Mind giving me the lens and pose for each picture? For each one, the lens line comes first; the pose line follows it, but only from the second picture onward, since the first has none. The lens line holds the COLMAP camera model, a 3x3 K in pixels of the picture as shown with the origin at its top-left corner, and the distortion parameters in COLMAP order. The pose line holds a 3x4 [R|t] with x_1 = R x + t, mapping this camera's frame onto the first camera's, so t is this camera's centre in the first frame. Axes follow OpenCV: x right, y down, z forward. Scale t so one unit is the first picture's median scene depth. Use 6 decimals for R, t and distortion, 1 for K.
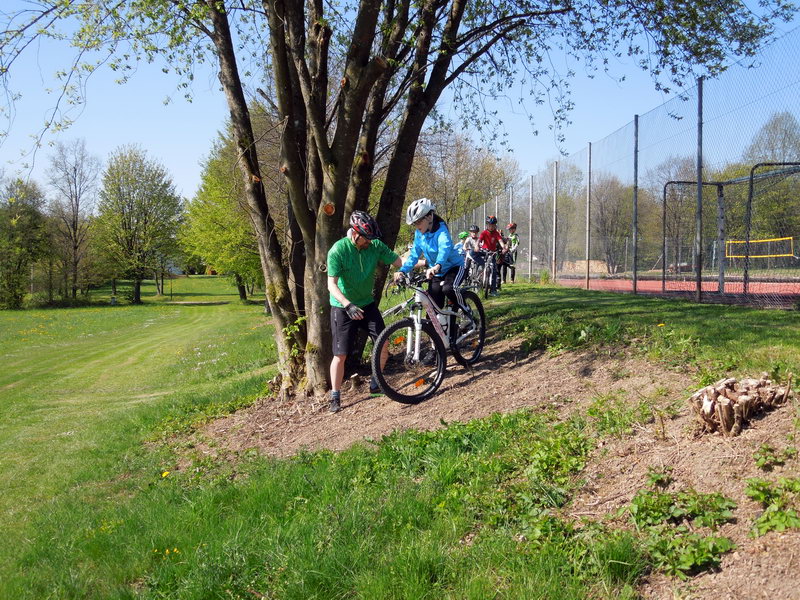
lens RADIAL K [[829.6, 0, 400.0], [0, 829.6, 300.0], [0, 0, 1]] dist [-0.004506, -0.031385]
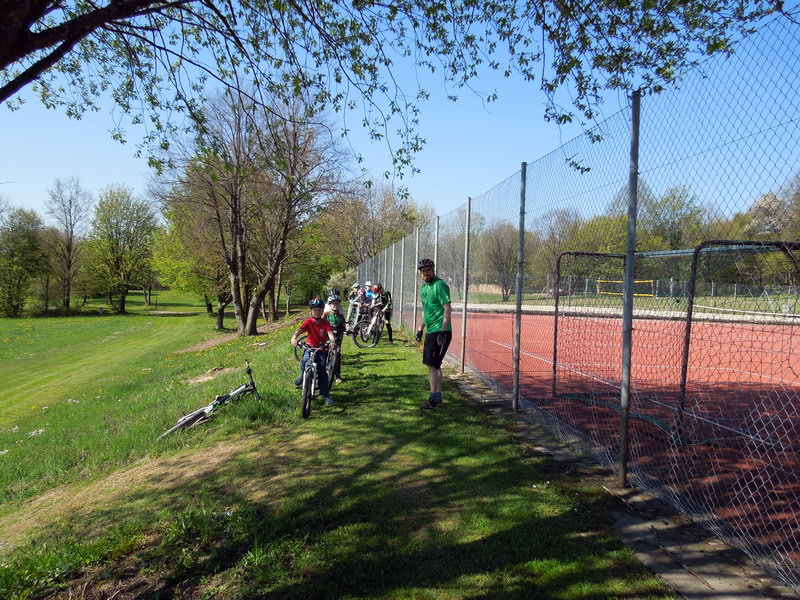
lens RADIAL K [[578.9, 0, 400.0], [0, 578.9, 300.0], [0, 0, 1]] dist [-0.002278, -0.000949]
pose [[0.997467, 0.024599, 0.066739, 0.144942], [-0.024532, 0.999697, -0.001826, -0.098665], [-0.066764, 0.000184, 0.997769, 0.489438]]
